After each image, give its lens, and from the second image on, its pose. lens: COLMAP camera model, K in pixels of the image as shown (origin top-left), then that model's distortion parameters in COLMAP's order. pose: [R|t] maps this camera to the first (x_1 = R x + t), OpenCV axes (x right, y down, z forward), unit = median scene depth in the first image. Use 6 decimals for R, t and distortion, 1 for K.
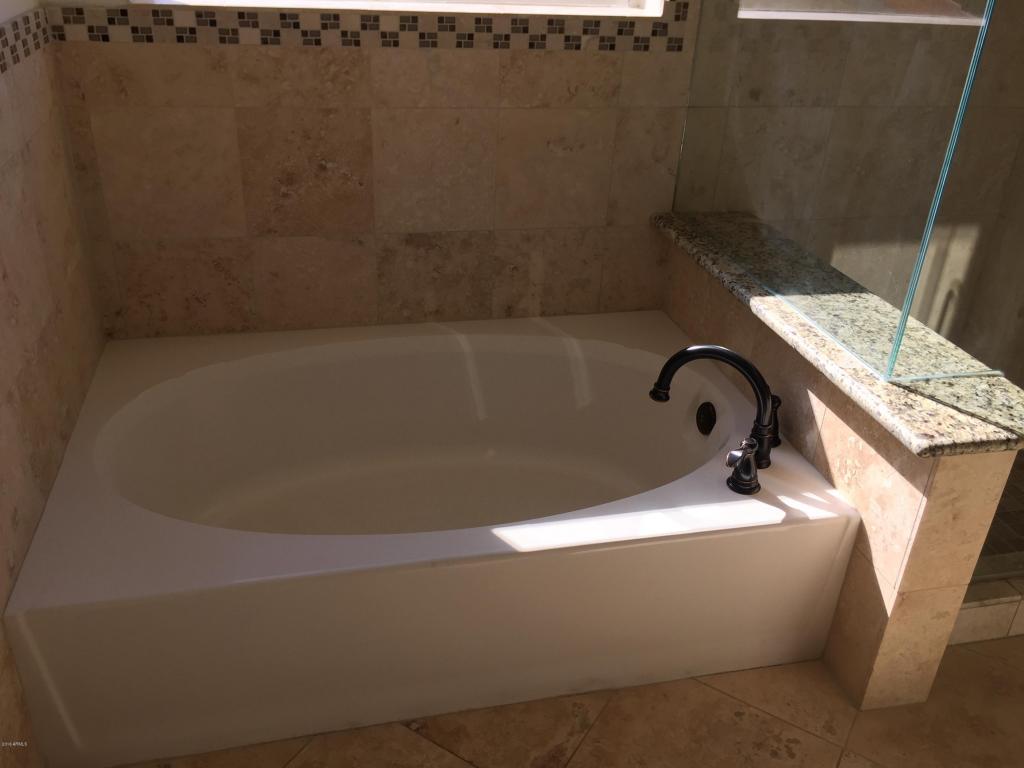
lens RADIAL K [[882.9, 0, 514.4], [0, 882.9, 385.2], [0, 0, 1]] dist [0.073458, -0.090004]
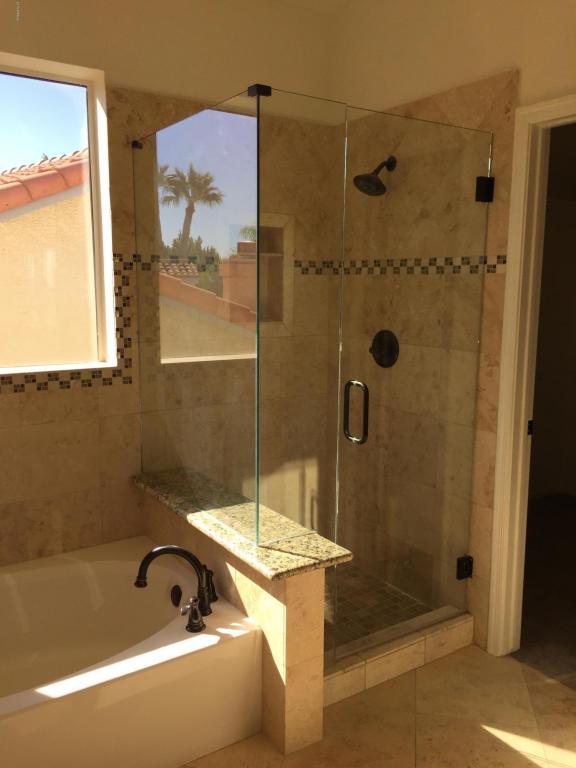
lens RADIAL K [[662.1, 0, 290.4], [0, 662.1, 383.2], [0, 0, 1]] dist [0.073458, -0.090004]
pose [[0.934296, -0.092440, 0.344304, 0.032621], [0.199668, 0.935790, -0.290568, 0.077153], [-0.295336, 0.340223, 0.892762, -0.297204]]
